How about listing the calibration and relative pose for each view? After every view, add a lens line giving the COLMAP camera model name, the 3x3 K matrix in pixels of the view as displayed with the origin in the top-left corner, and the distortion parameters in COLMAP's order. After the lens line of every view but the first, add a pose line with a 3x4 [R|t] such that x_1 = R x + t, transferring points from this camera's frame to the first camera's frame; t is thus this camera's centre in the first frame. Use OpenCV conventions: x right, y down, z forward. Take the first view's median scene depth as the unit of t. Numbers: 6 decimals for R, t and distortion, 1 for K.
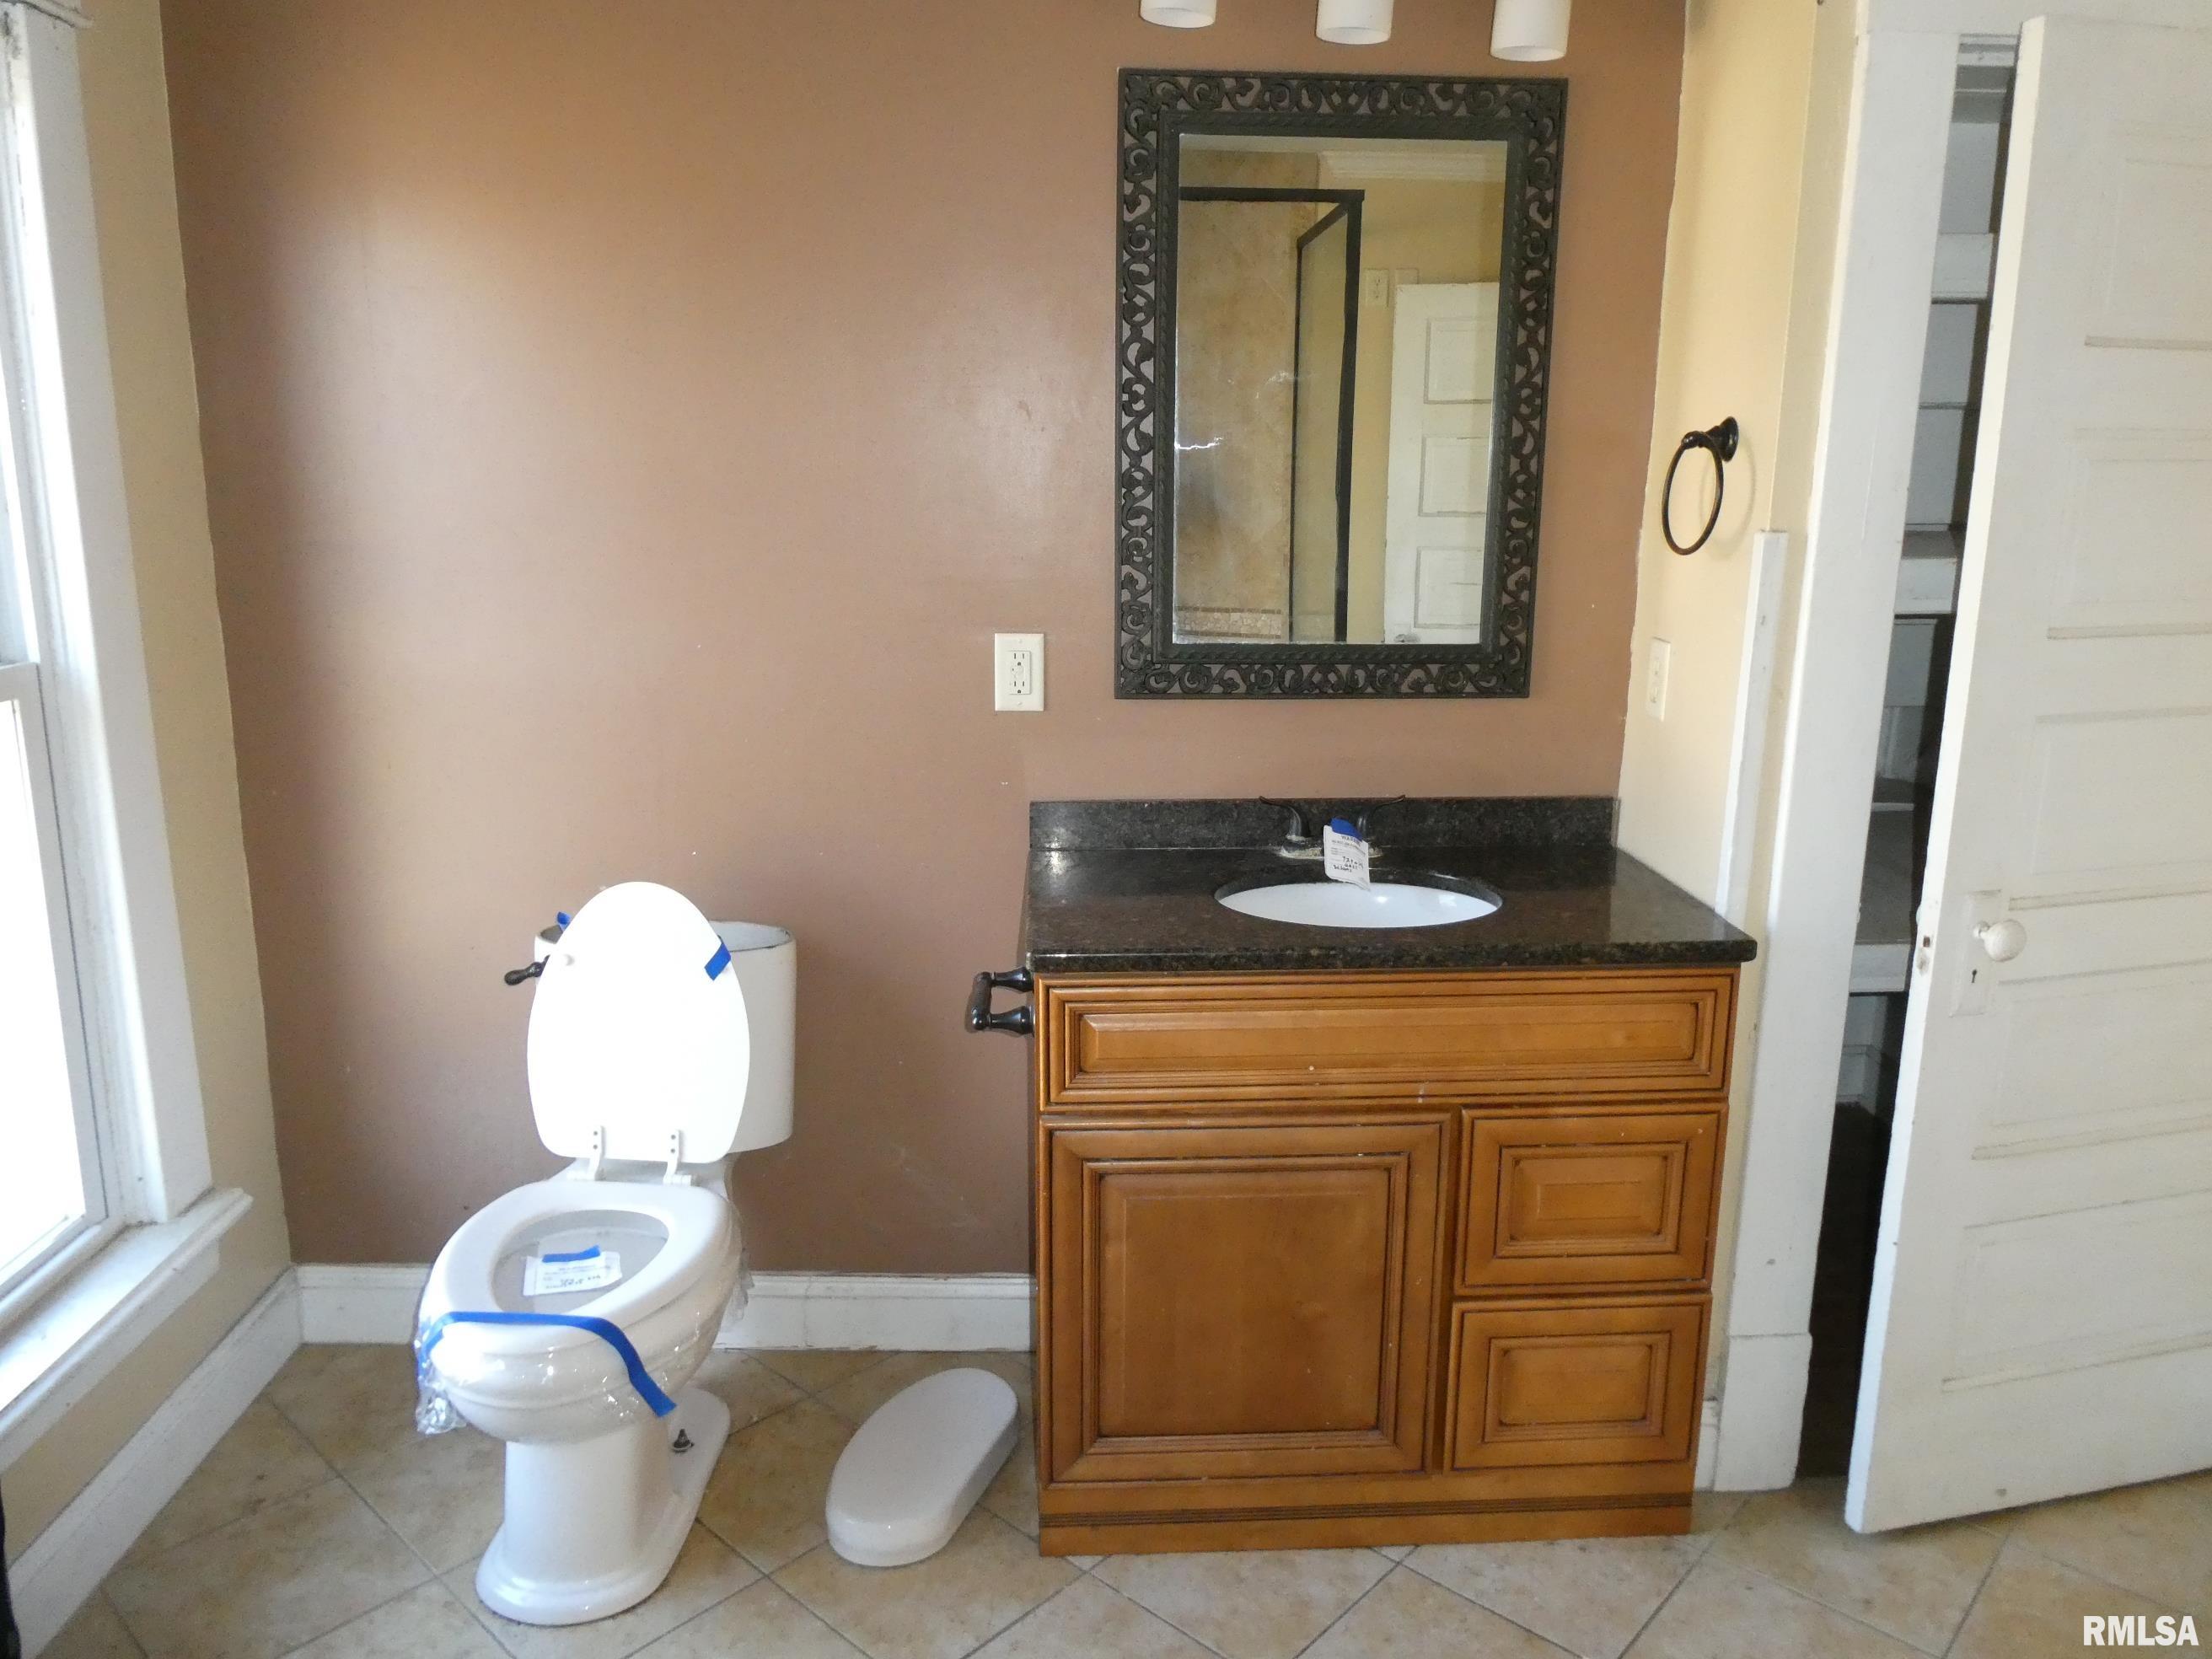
lens RADIAL K [[1513.2, 0, 1106.0], [0, 1513.2, 829.5], [0, 0, 1]] dist [-0.005959, -0.001078]
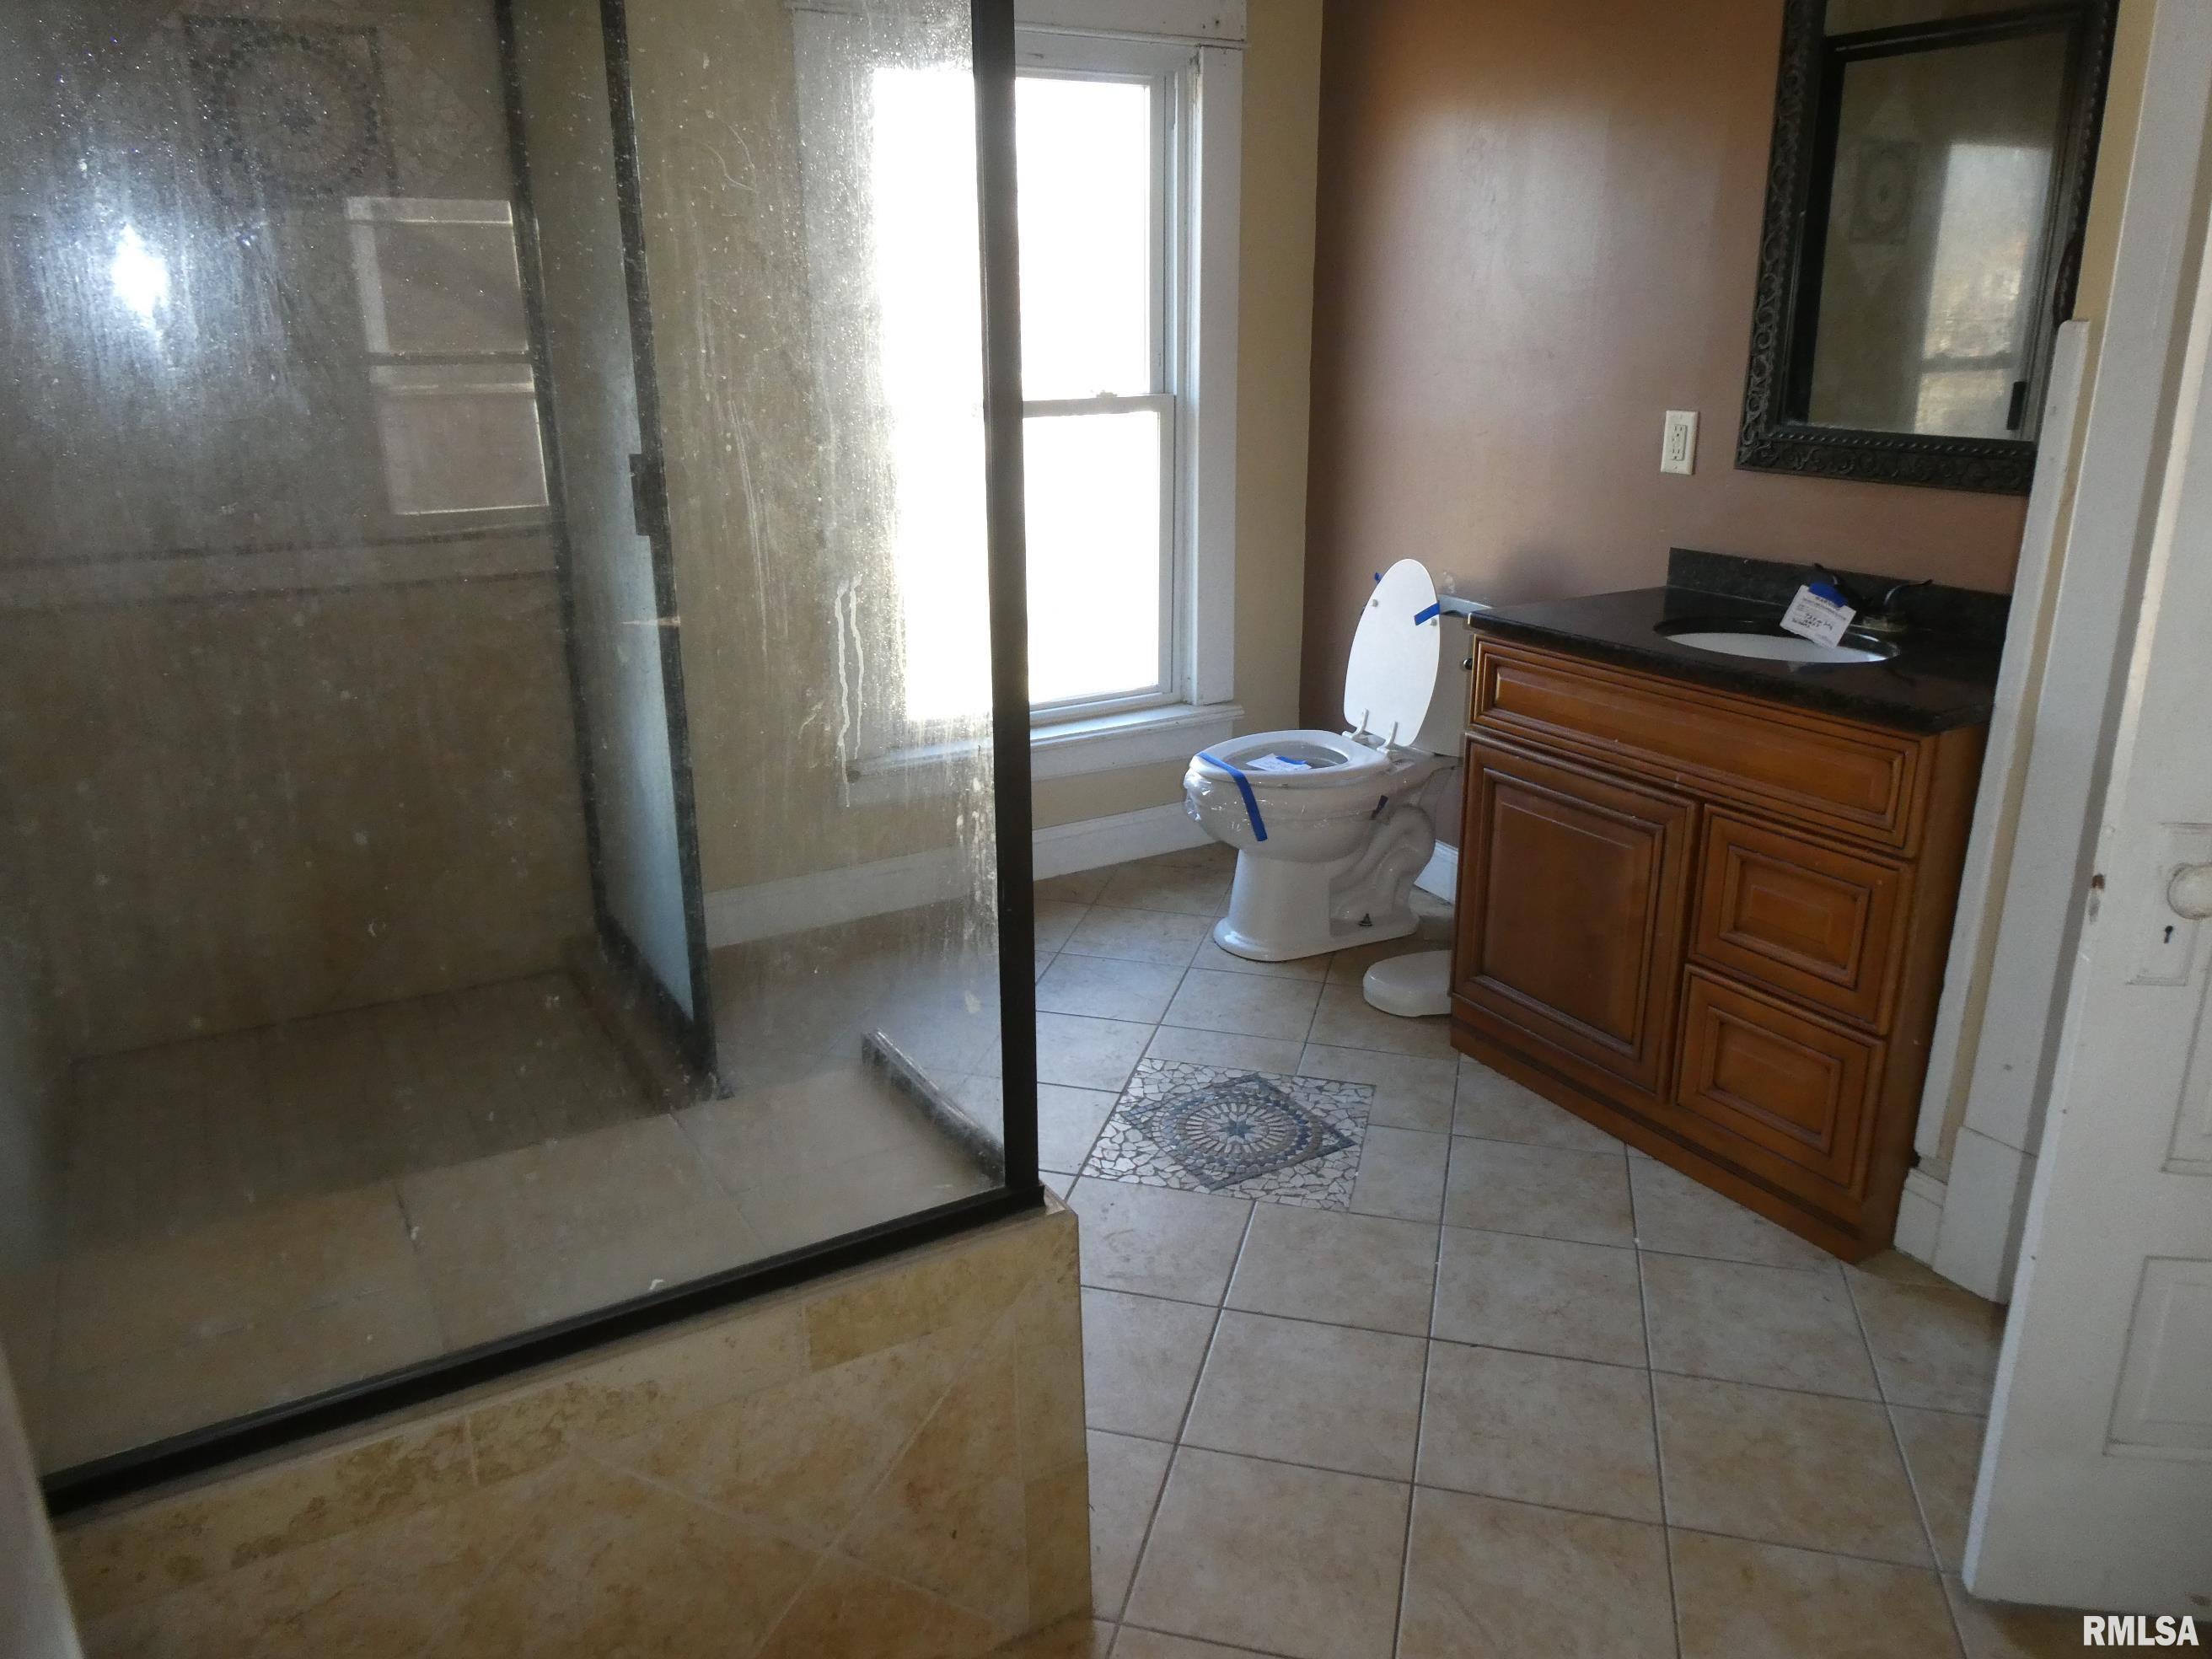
lens RADIAL K [[1585.2, 0, 1118.9], [0, 1585.2, 829.0], [0, 0, 1]] dist [-0.003477, 0.041566]
pose [[0.464209, 0.266857, -0.844569, 1.051717], [-0.191221, 0.961241, 0.198619, 0.038051], [0.864838, 0.069299, 0.497246, -0.050975]]
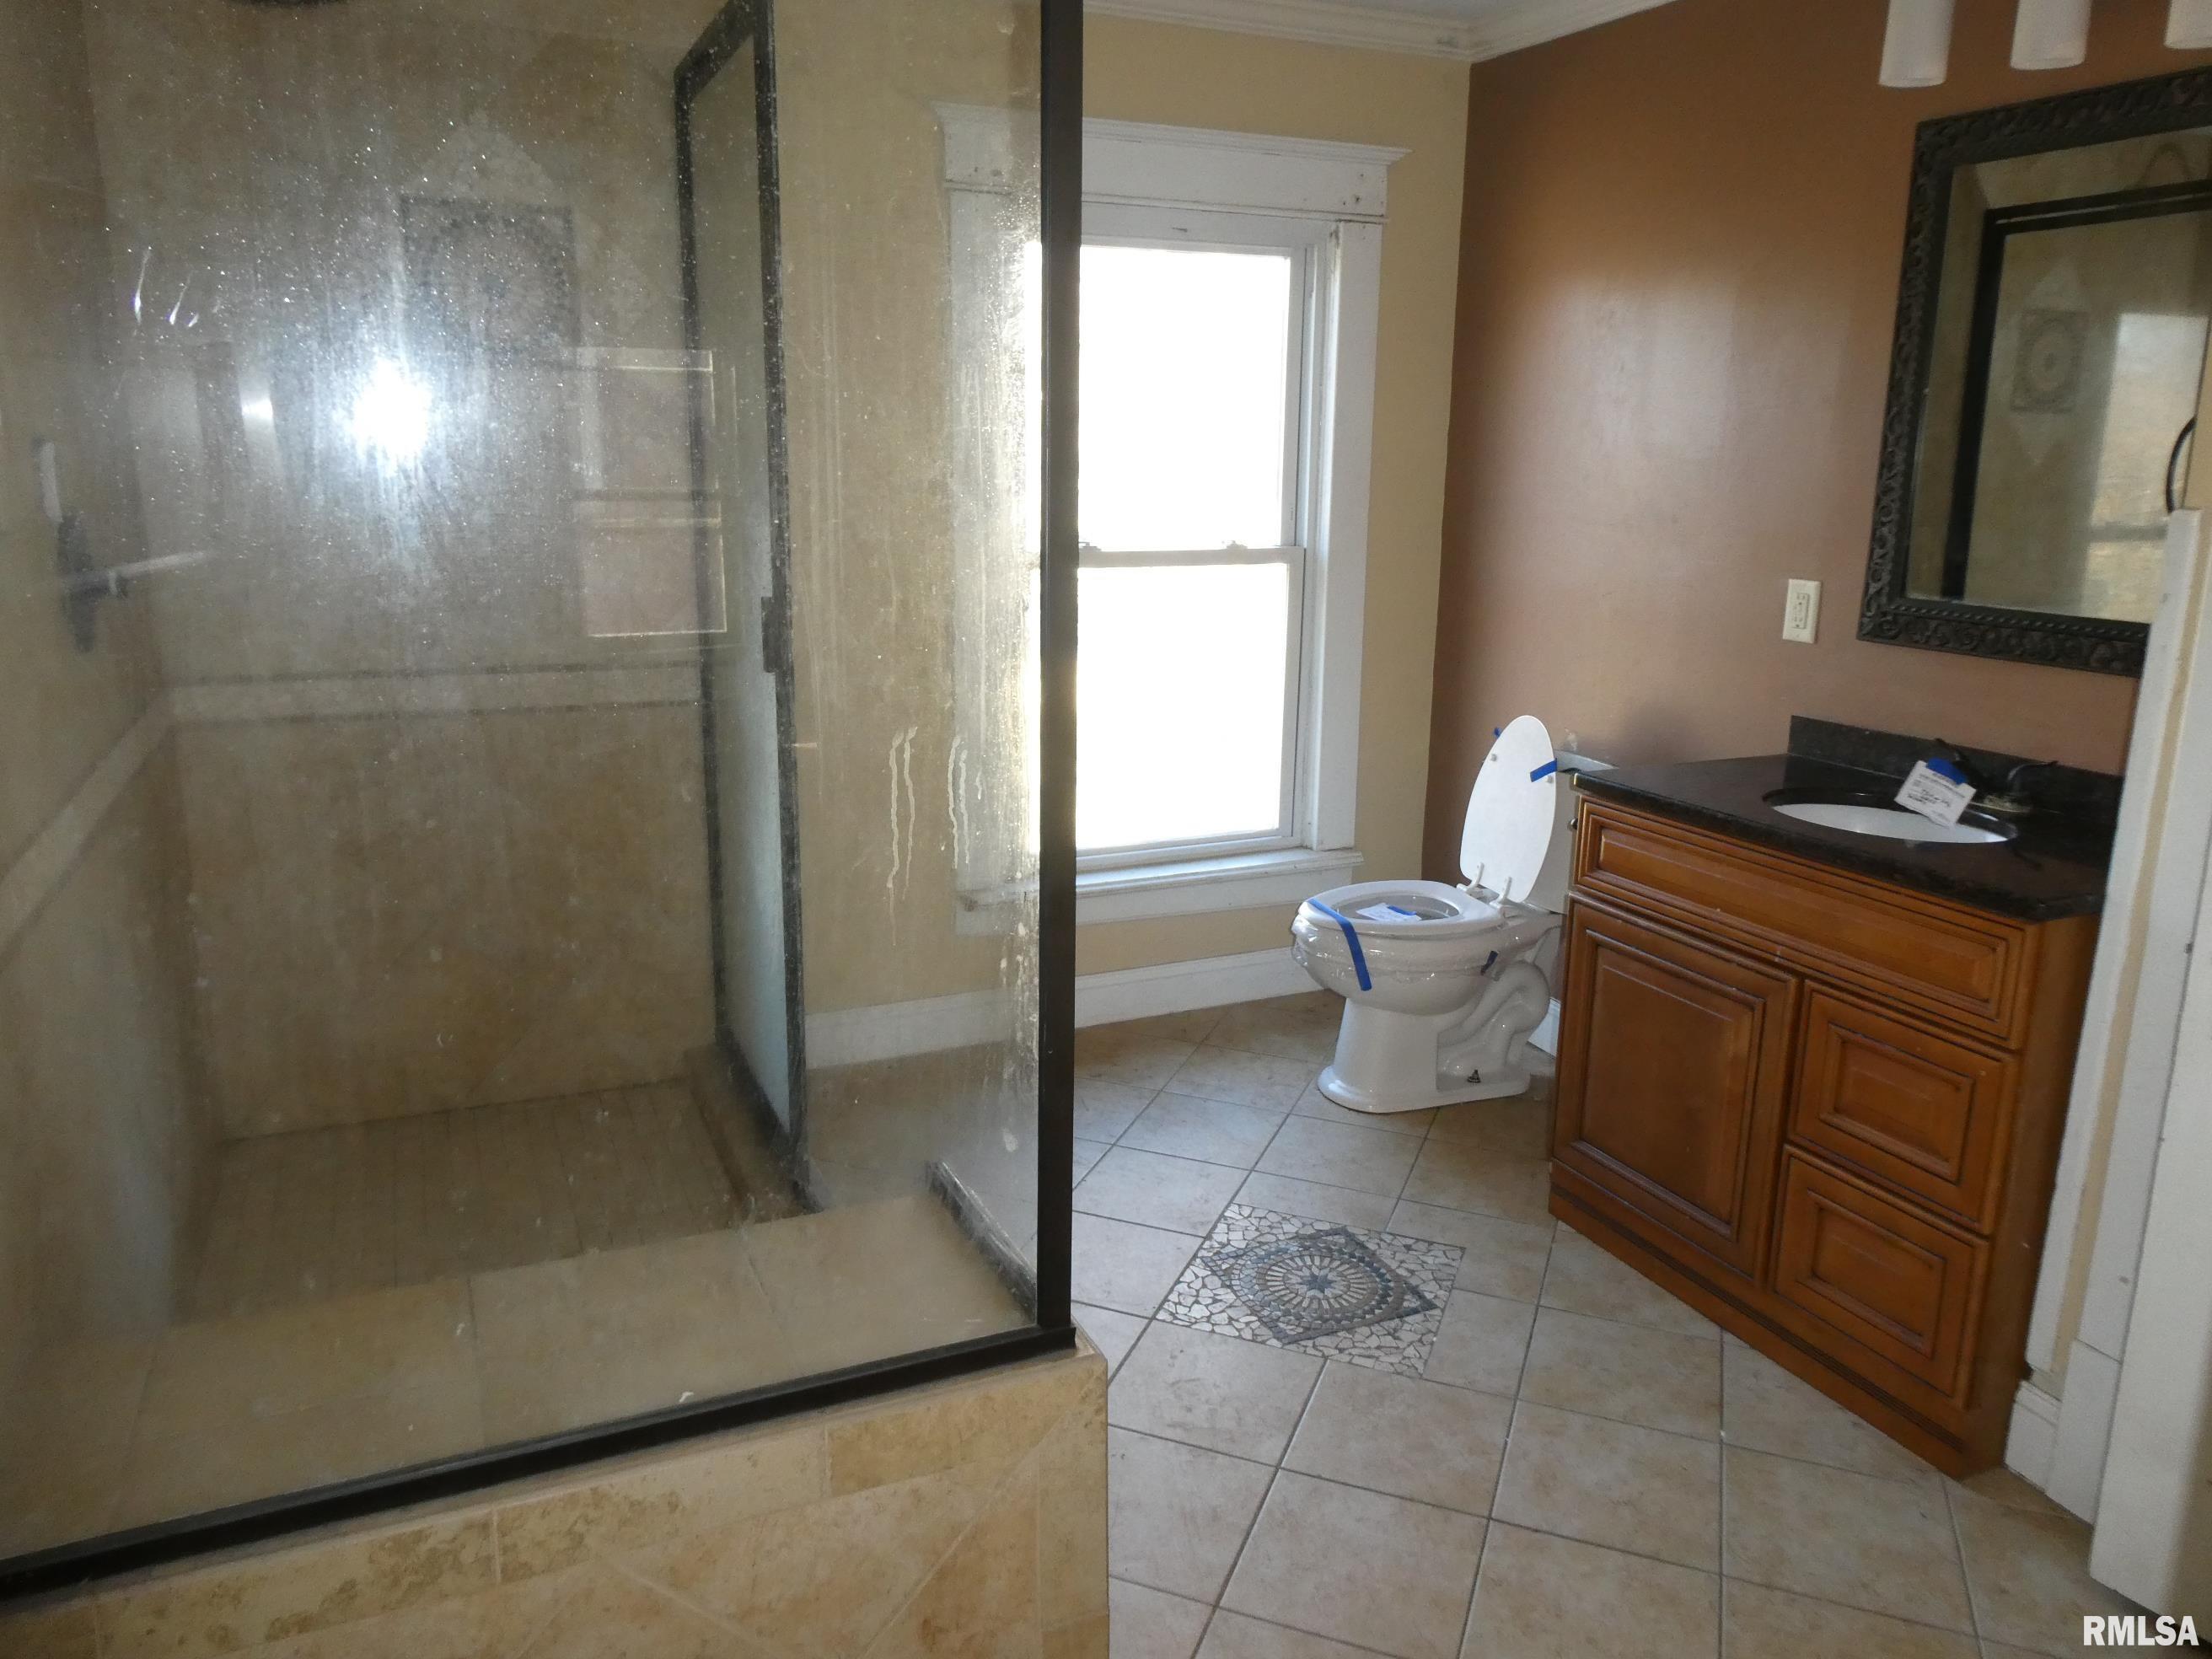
lens RADIAL K [[1585.2, 0, 1118.9], [0, 1585.2, 829.0], [0, 0, 1]] dist [-0.003477, 0.041566]
pose [[0.362236, 0.214839, -0.906989, 1.094640], [-0.220001, 0.965287, 0.140784, 0.012168], [0.905751, 0.148542, 0.396926, -0.011978]]
